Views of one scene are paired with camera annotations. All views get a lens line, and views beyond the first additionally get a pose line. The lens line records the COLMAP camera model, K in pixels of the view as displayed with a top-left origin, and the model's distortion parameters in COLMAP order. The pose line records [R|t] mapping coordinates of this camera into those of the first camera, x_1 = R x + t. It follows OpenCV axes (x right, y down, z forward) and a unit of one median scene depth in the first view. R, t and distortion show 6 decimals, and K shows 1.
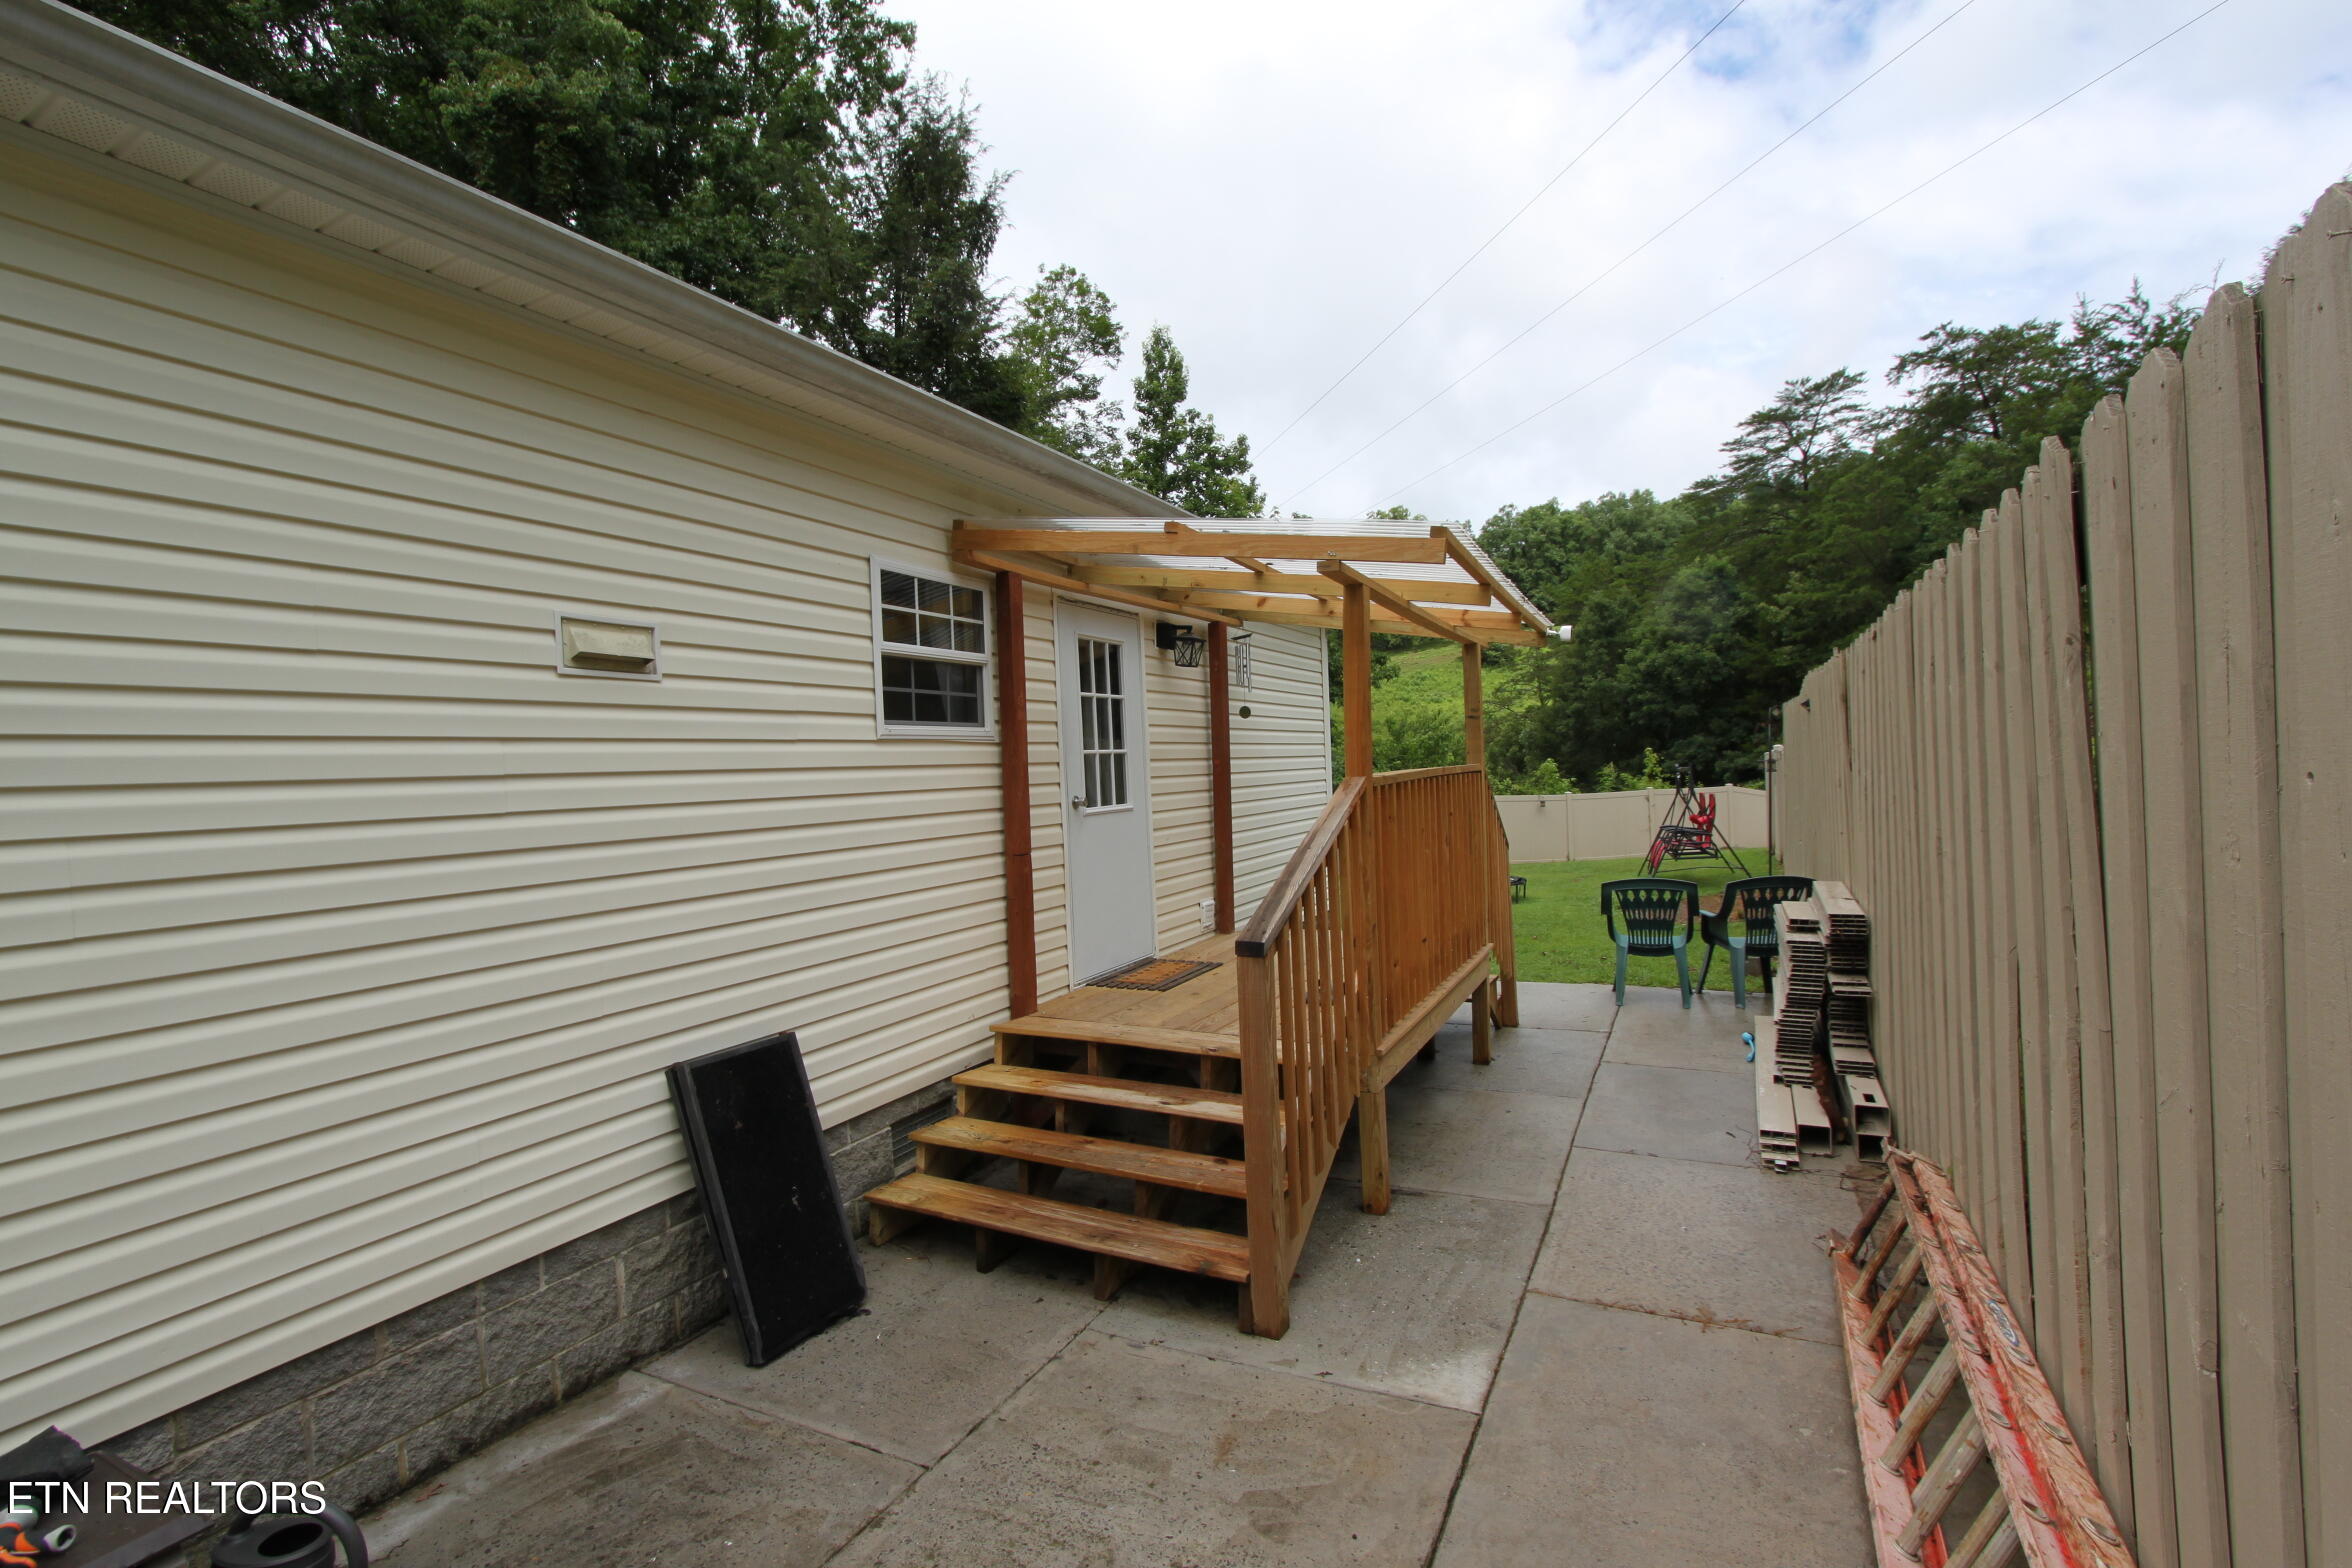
lens RADIAL K [[1069.7, 0, 1176.0], [0, 1069.7, 784.0], [0, 0, 1]] dist [-0.015026, -0.000144]
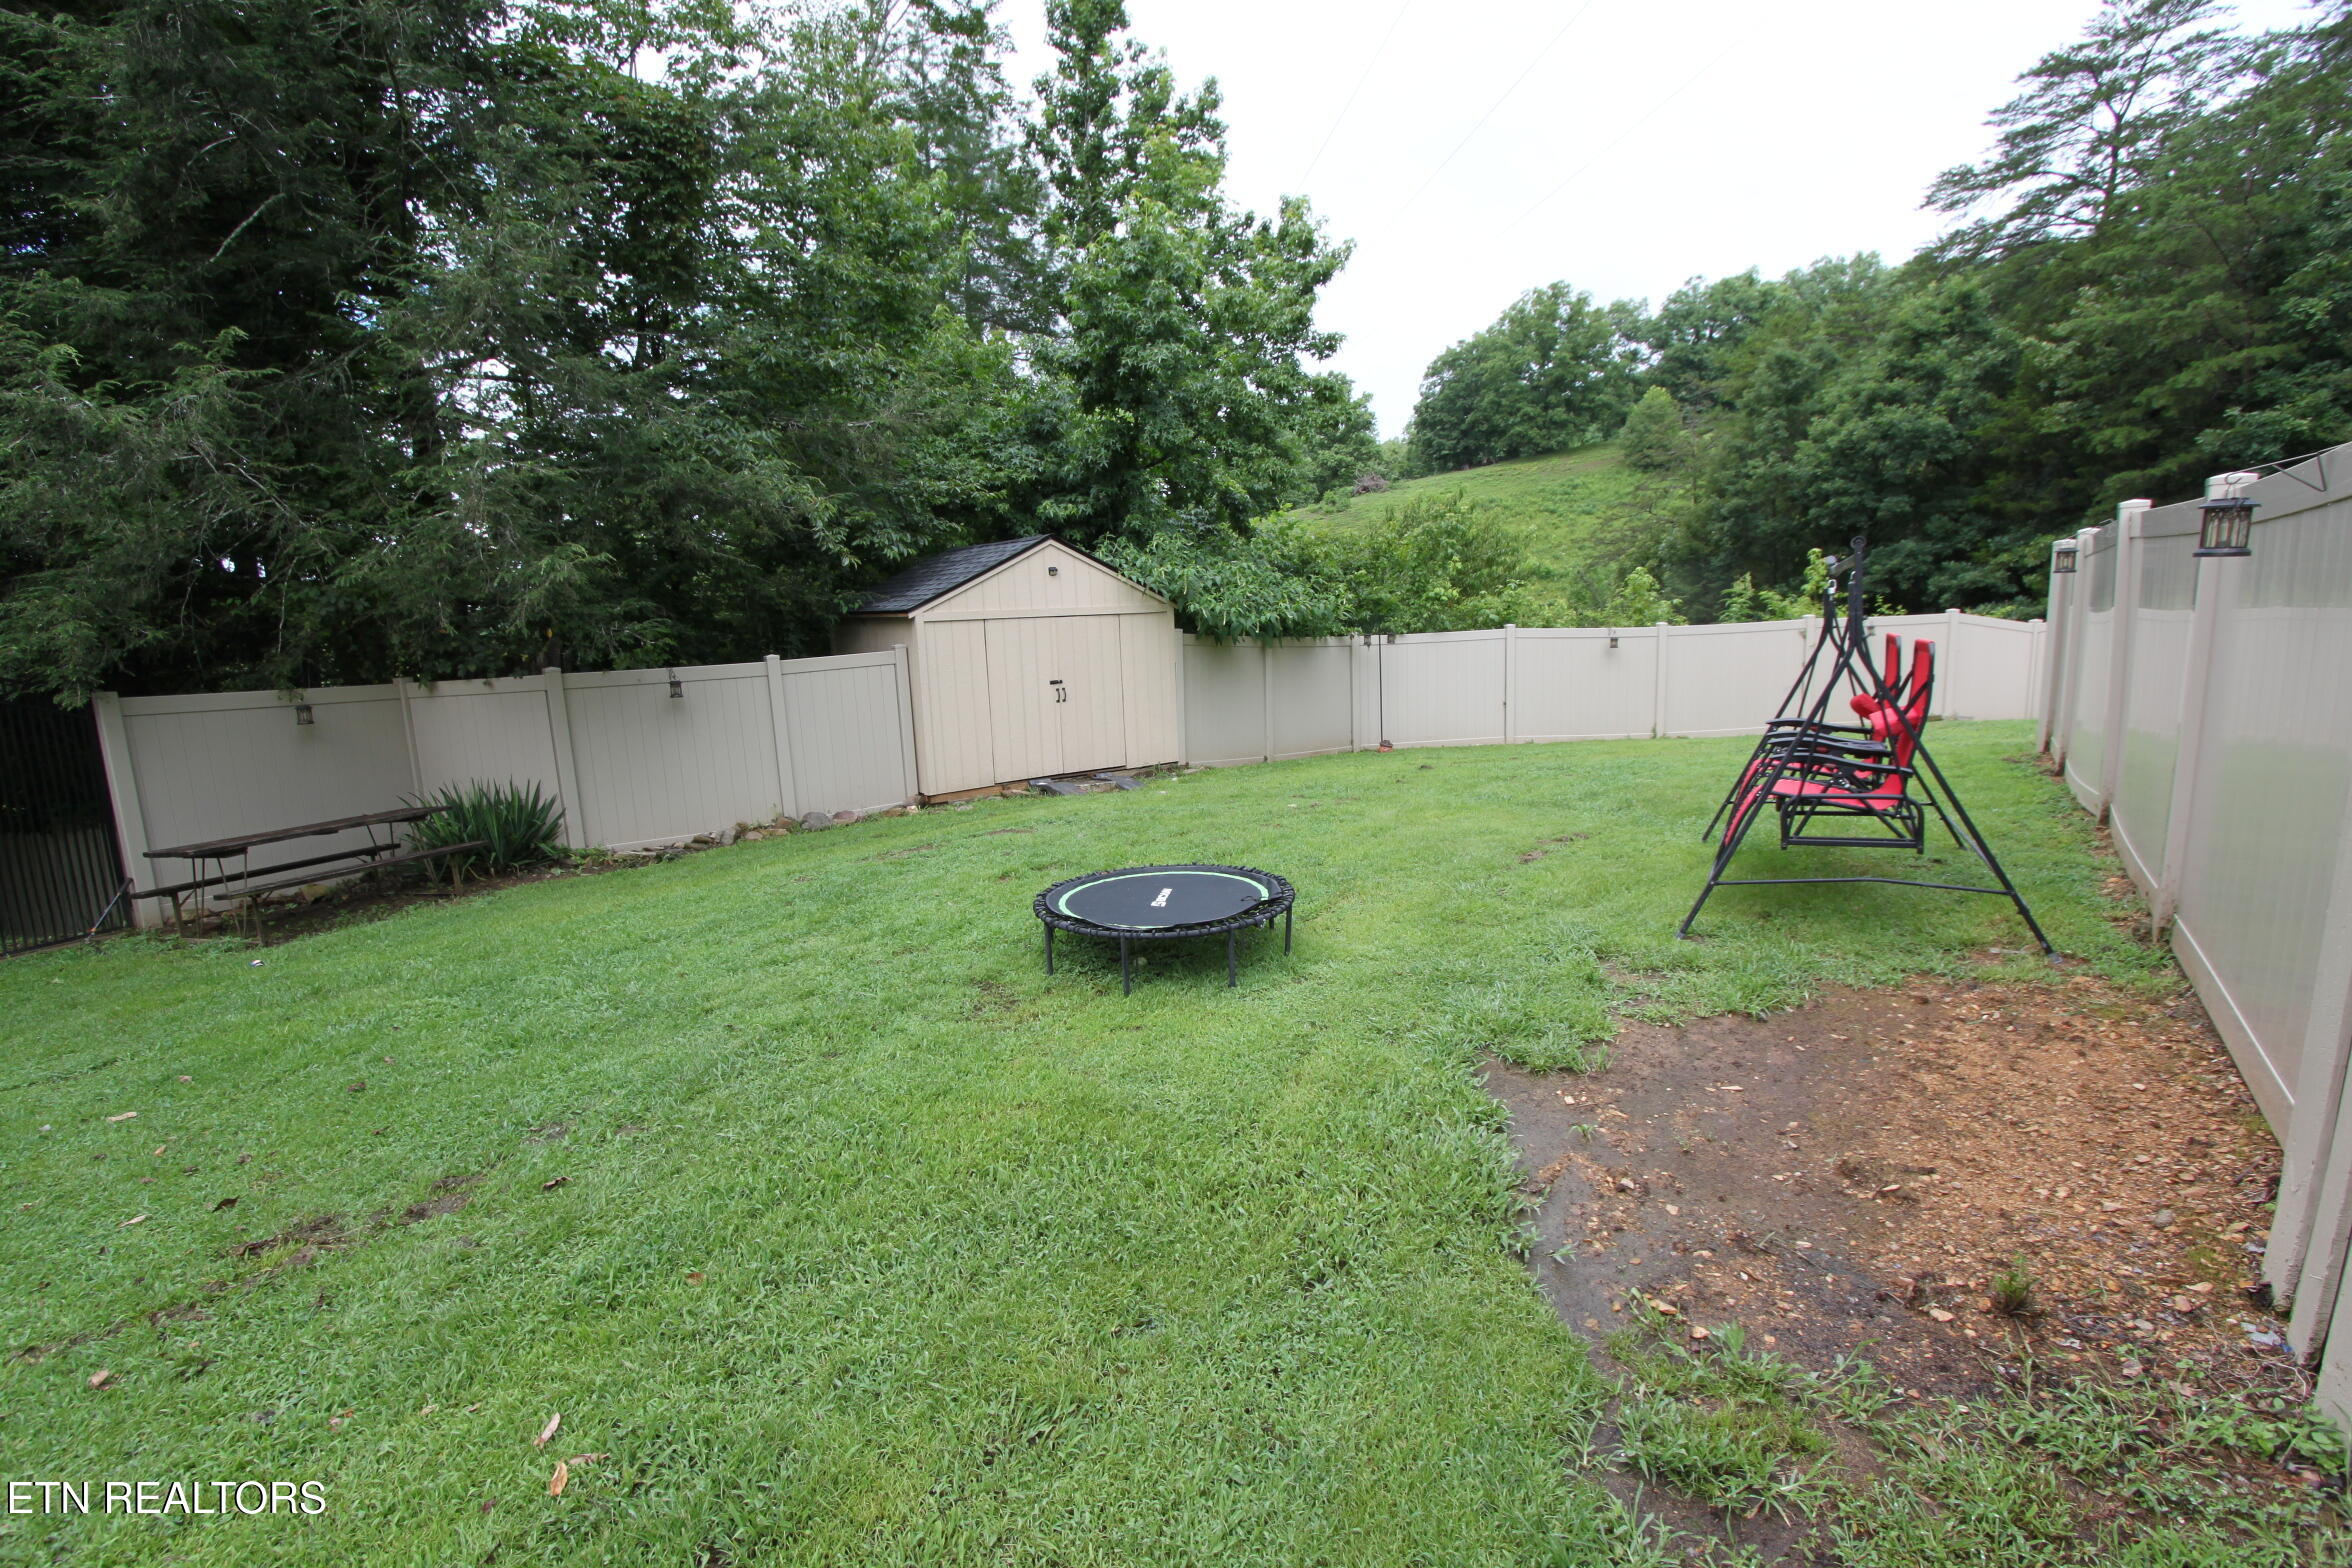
lens RADIAL K [[1068.6, 0, 1178.7], [0, 1068.6, 794.8], [0, 0, 1]] dist [-0.033395, 0.008824]
pose [[0.990207, 0.019464, -0.138241, 0.107390], [0.004356, 0.985444, 0.169947, 0.000238], [0.139537, -0.168885, 0.975709, 0.215940]]
